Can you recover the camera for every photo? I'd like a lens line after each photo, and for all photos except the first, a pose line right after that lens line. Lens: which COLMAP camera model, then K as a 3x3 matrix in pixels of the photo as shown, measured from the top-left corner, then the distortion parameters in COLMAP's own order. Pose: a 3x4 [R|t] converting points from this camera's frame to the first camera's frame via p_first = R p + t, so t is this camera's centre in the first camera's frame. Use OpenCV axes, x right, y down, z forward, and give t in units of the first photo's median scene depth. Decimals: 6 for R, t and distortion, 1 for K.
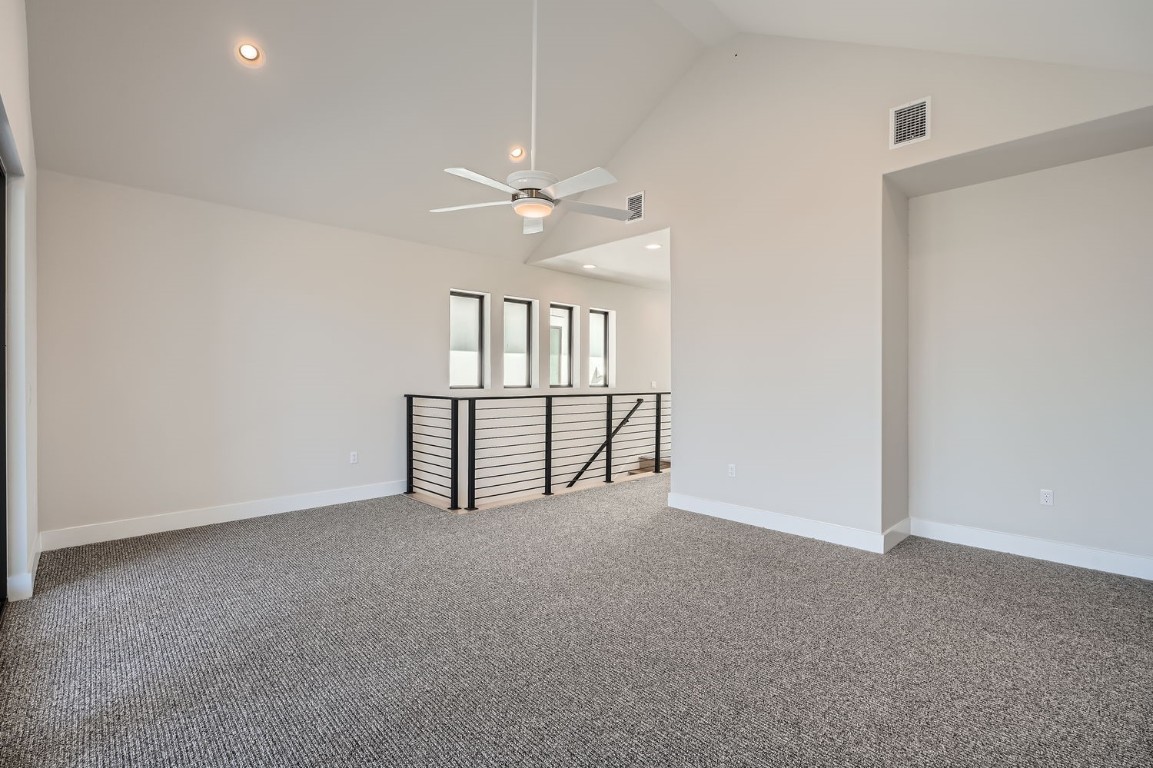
lens RADIAL K [[521.1, 0, 576.1], [0, 521.1, 381.7], [0, 0, 1]] dist [-0.004664, -0.000629]
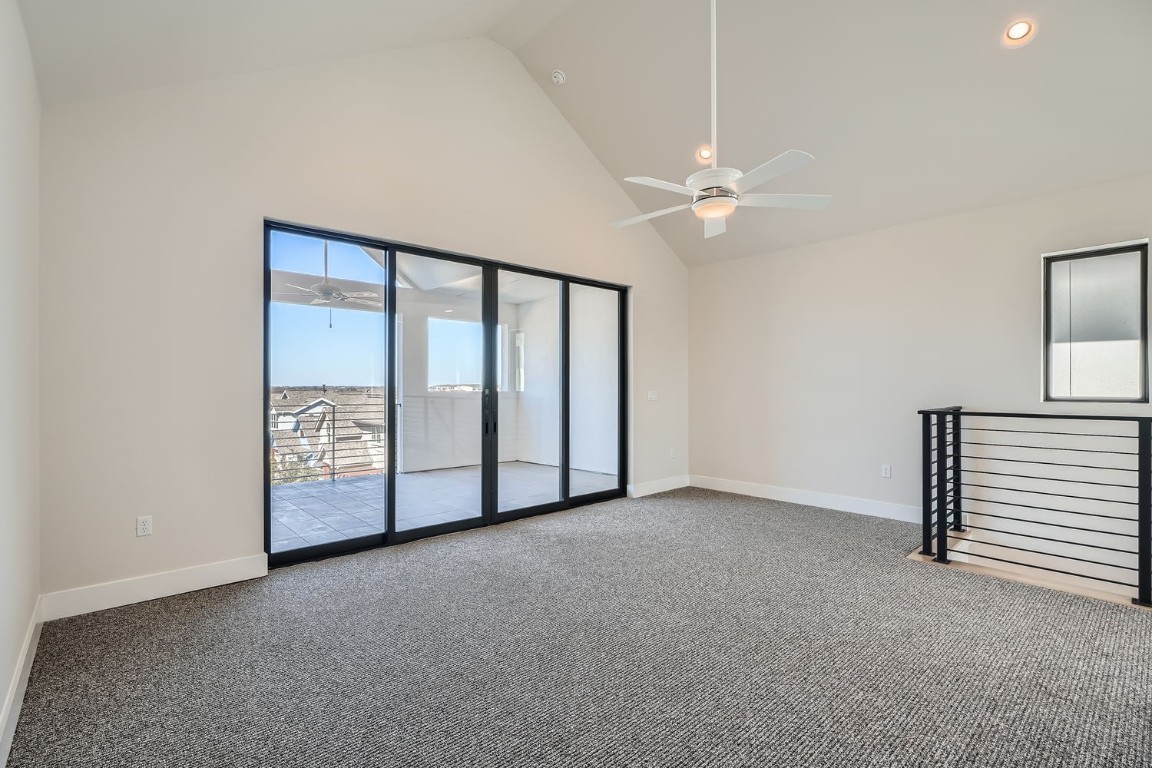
lens RADIAL K [[520.7, 0, 575.6], [0, 520.7, 381.7], [0, 0, 1]] dist [-0.004664, -0.000629]
pose [[-0.030647, -0.012822, -0.999448, 0.544003], [-0.006797, 0.999897, -0.012619, 0.000480], [0.999507, 0.006406, -0.030731, 0.483136]]
